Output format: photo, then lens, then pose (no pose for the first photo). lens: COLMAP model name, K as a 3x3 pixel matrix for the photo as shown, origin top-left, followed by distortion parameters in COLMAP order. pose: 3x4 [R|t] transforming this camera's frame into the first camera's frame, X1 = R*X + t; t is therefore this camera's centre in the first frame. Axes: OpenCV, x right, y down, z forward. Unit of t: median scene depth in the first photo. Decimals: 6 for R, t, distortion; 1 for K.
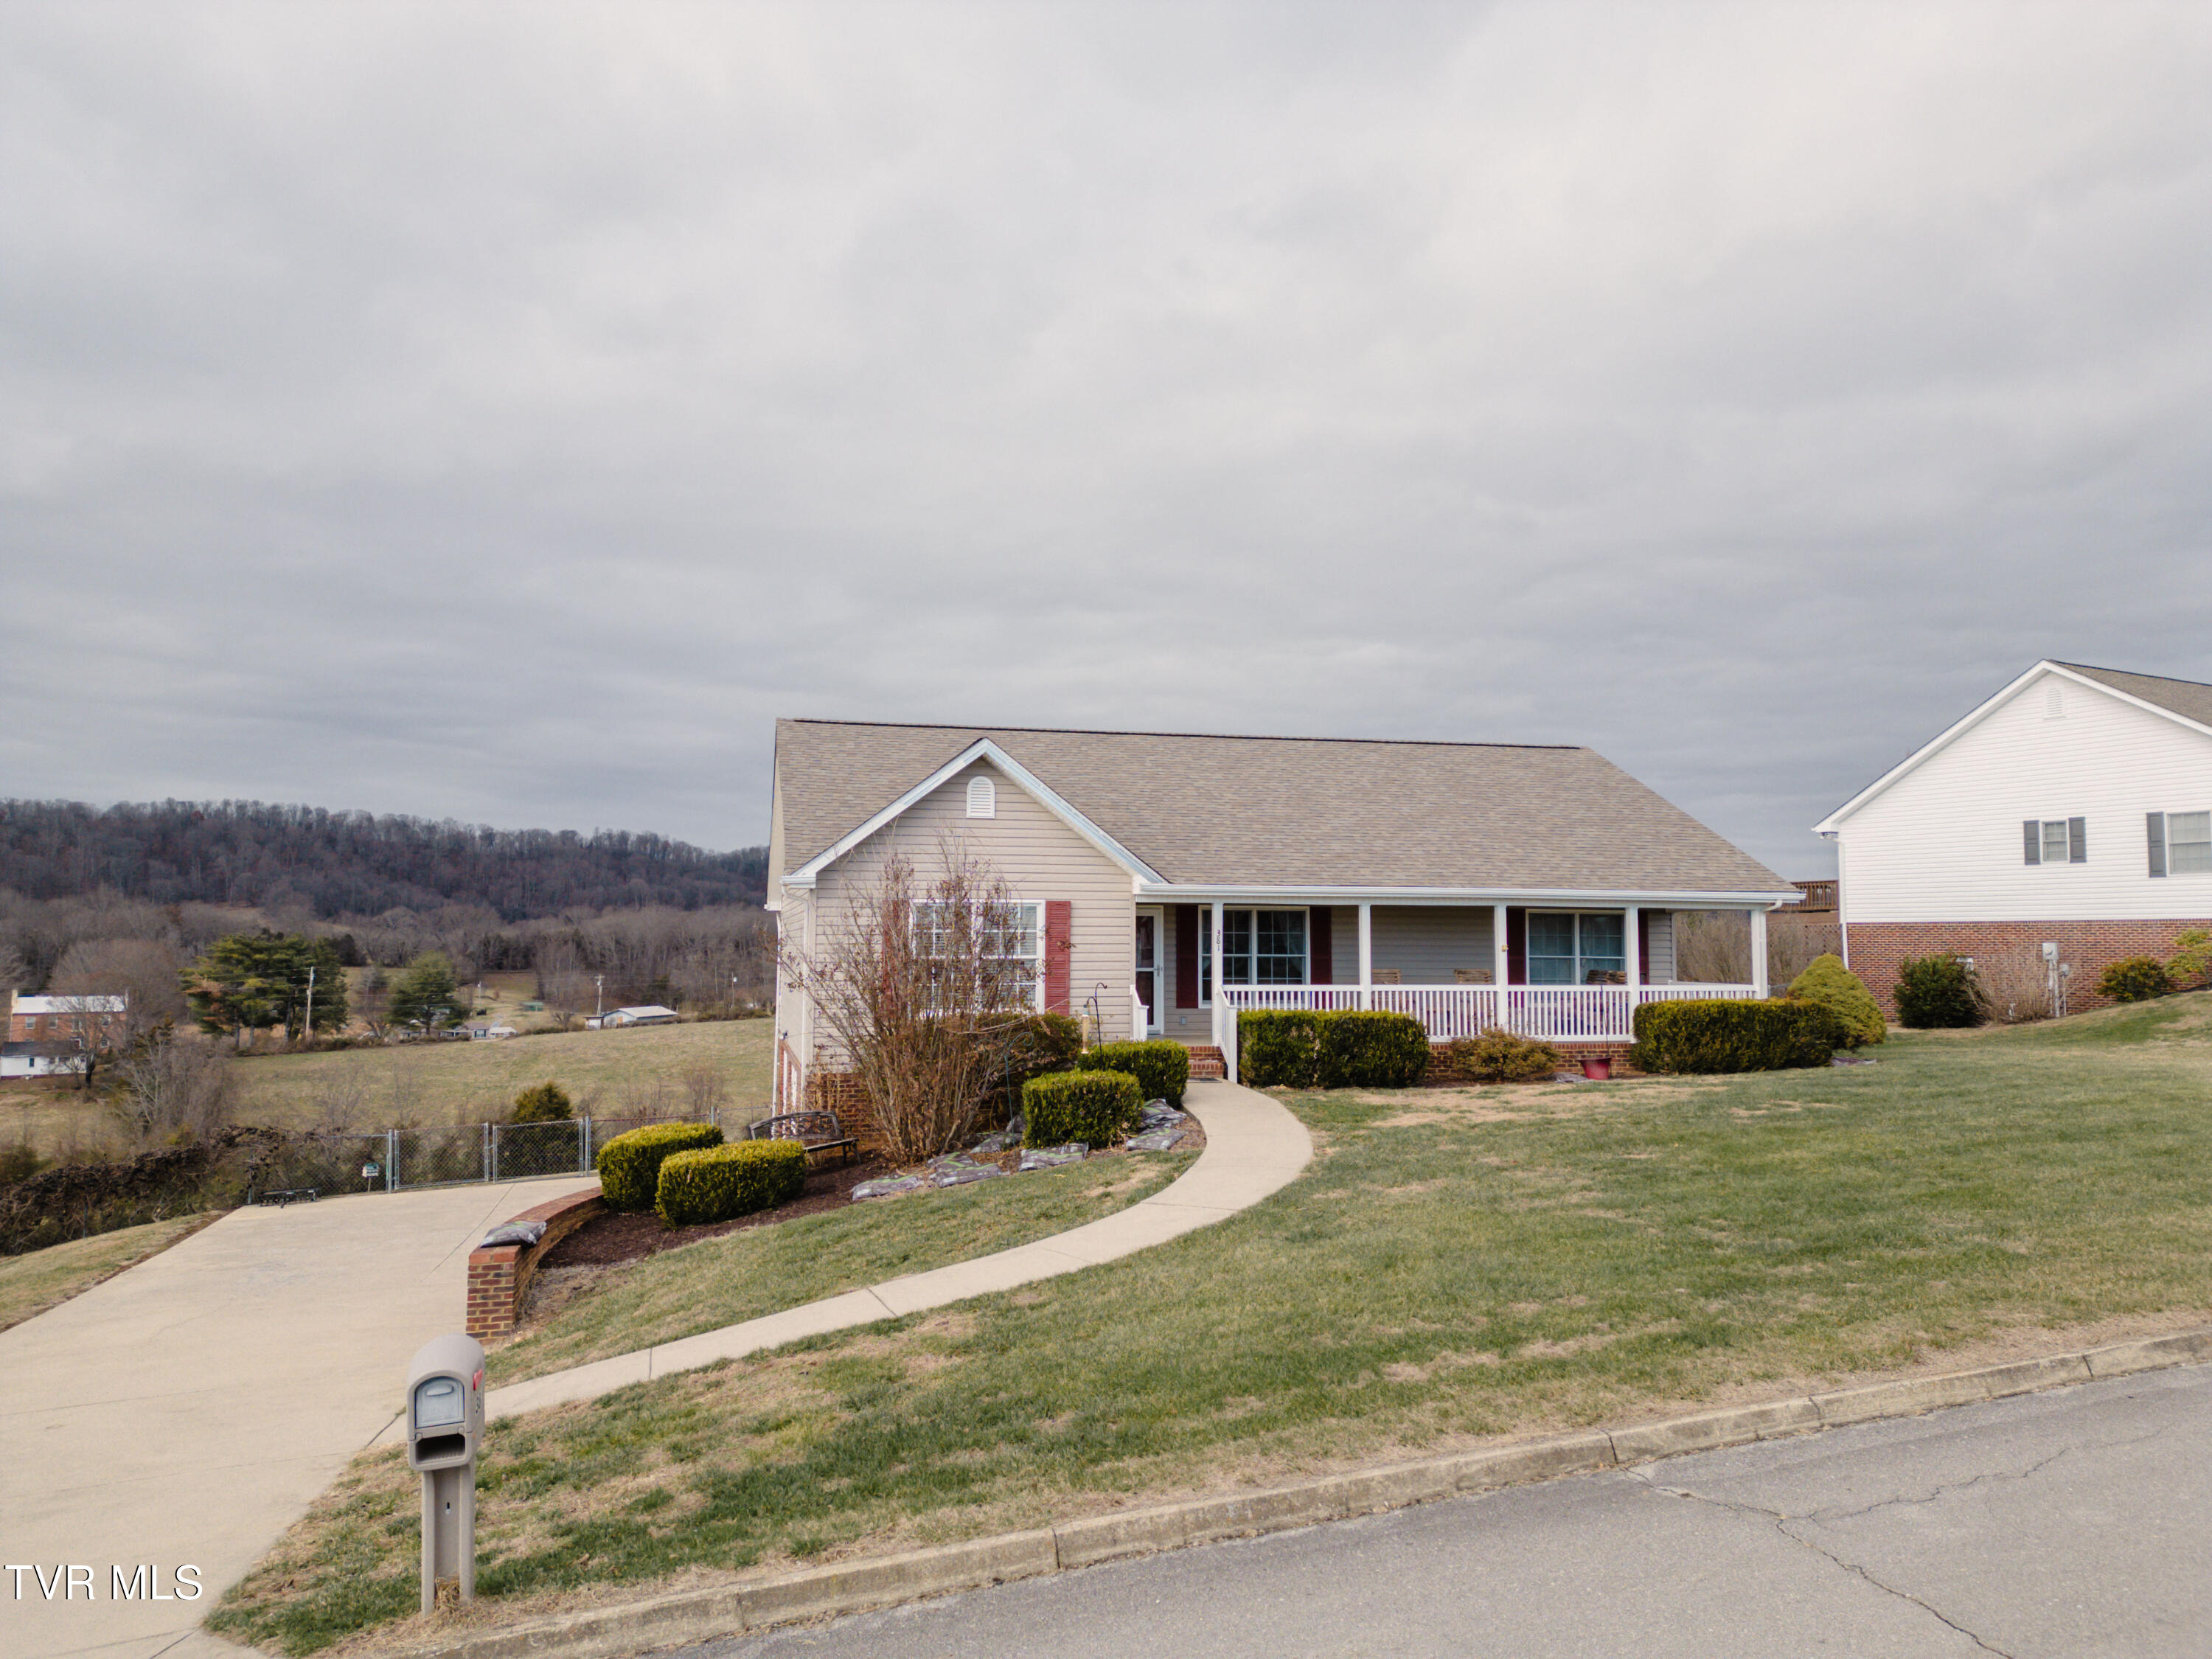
lens RADIAL K [[1532.4, 0, 1106.5], [0, 1532.4, 831.2], [0, 0, 1]] dist [0.091441, -0.092965]
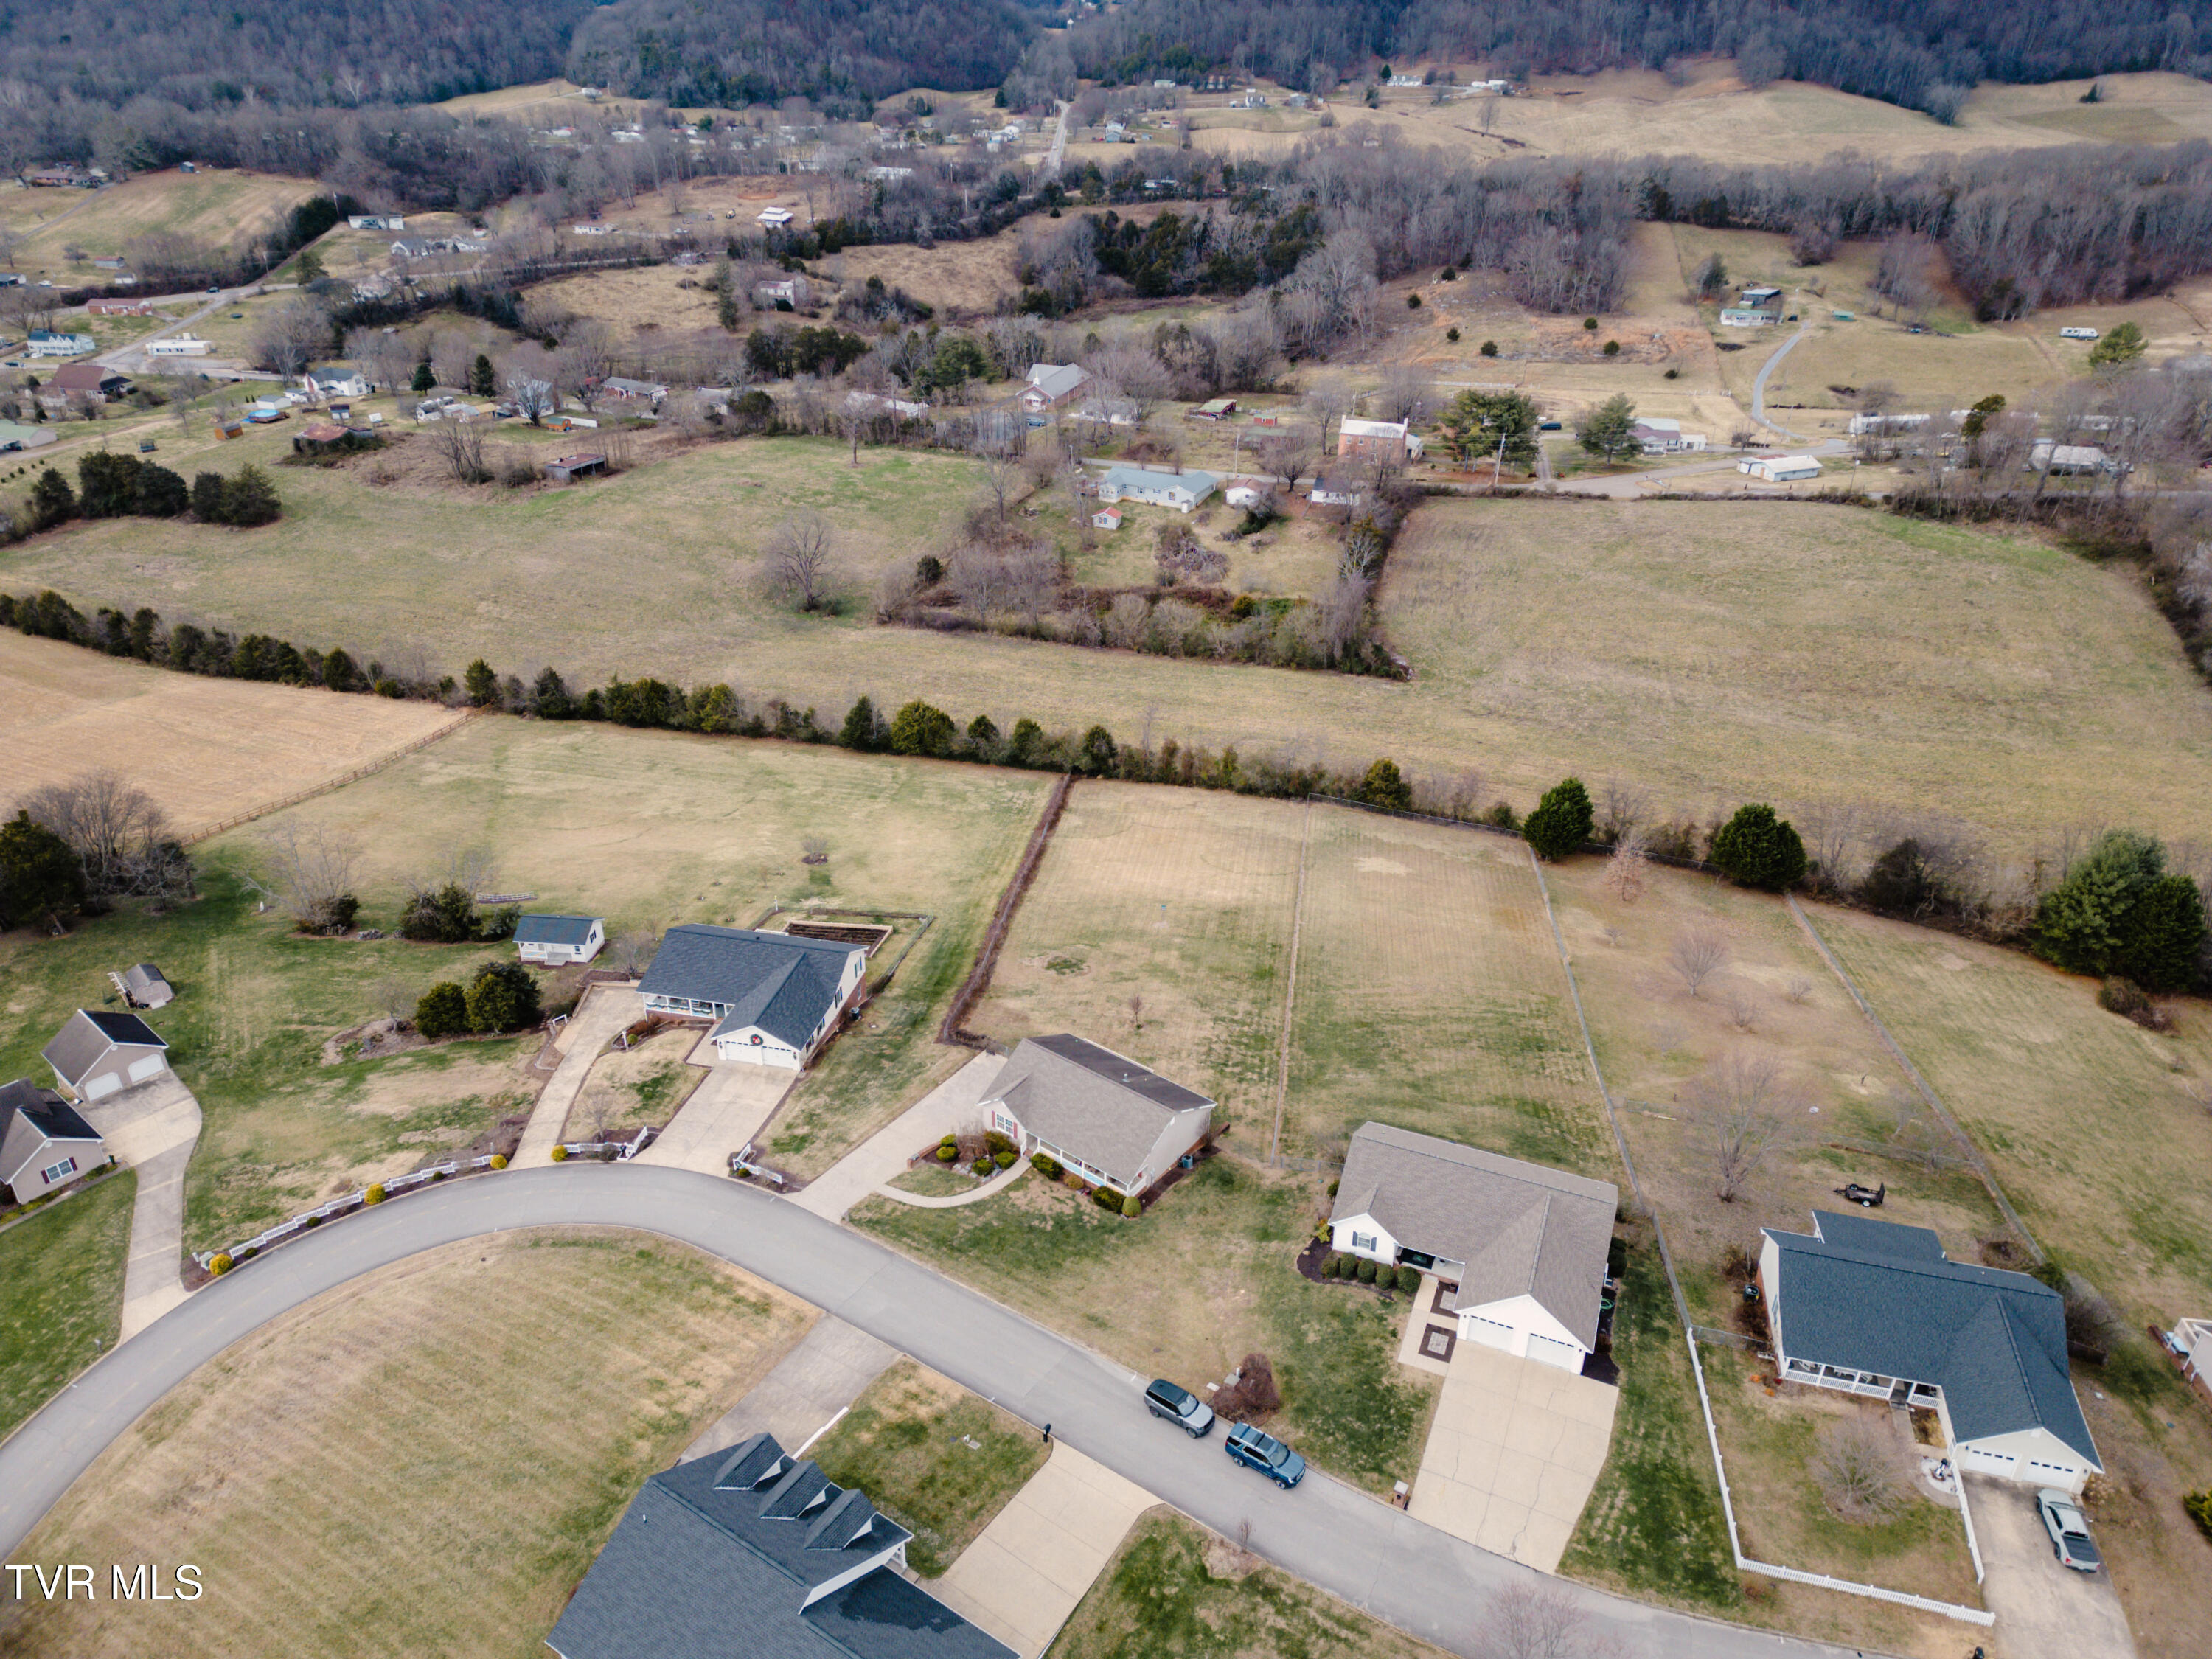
lens RADIAL K [[1532.4, 0, 1099.5], [0, 1532.4, 838.5], [0, 0, 1]] dist [0.091441, -0.092965]
pose [[0.631963, 0.383255, -0.673601, 0.480117], [0.045573, 0.849283, 0.525967, -0.509191], [0.773658, -0.363089, 0.519249, -0.180573]]
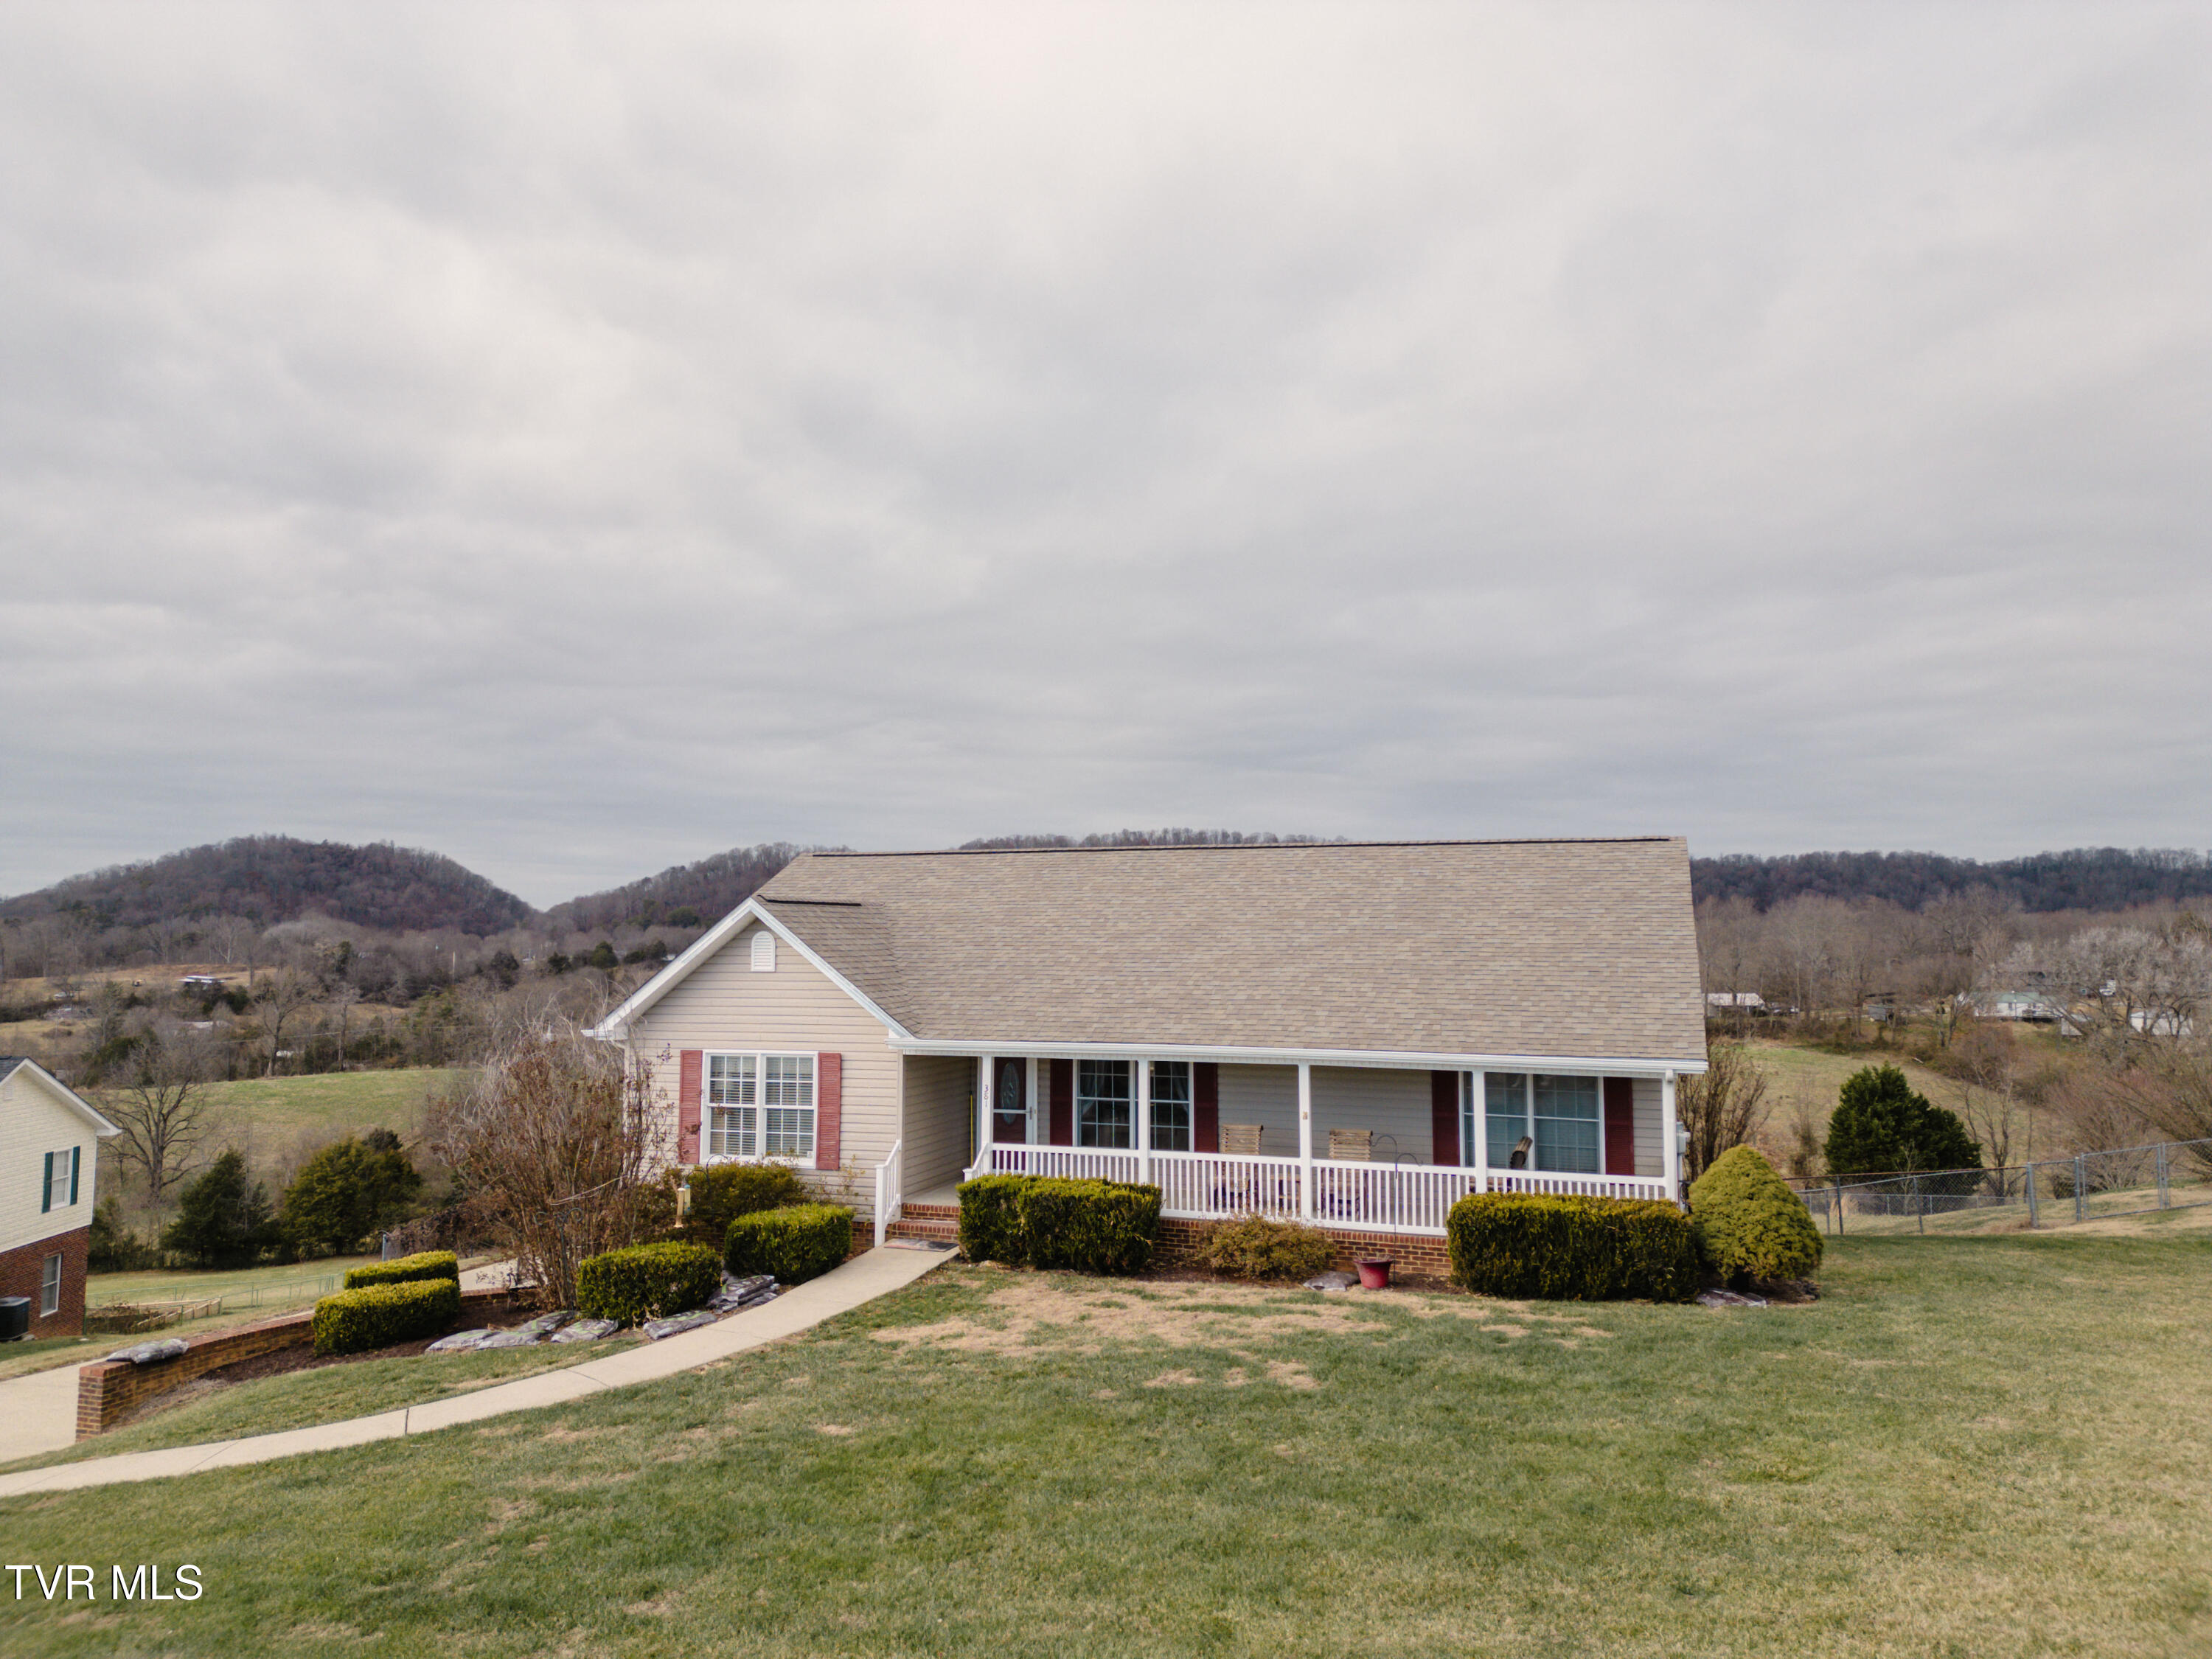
lens RADIAL K [[1532.4, 0, 1110.4], [0, 1532.4, 845.2], [0, 0, 1]] dist [0.091441, -0.092965]
pose [[0.846367, -0.035979, -0.531383, 0.088801], [0.038208, 0.999247, -0.006802, -0.010301], [0.531228, -0.014546, 0.847104, 0.031534]]
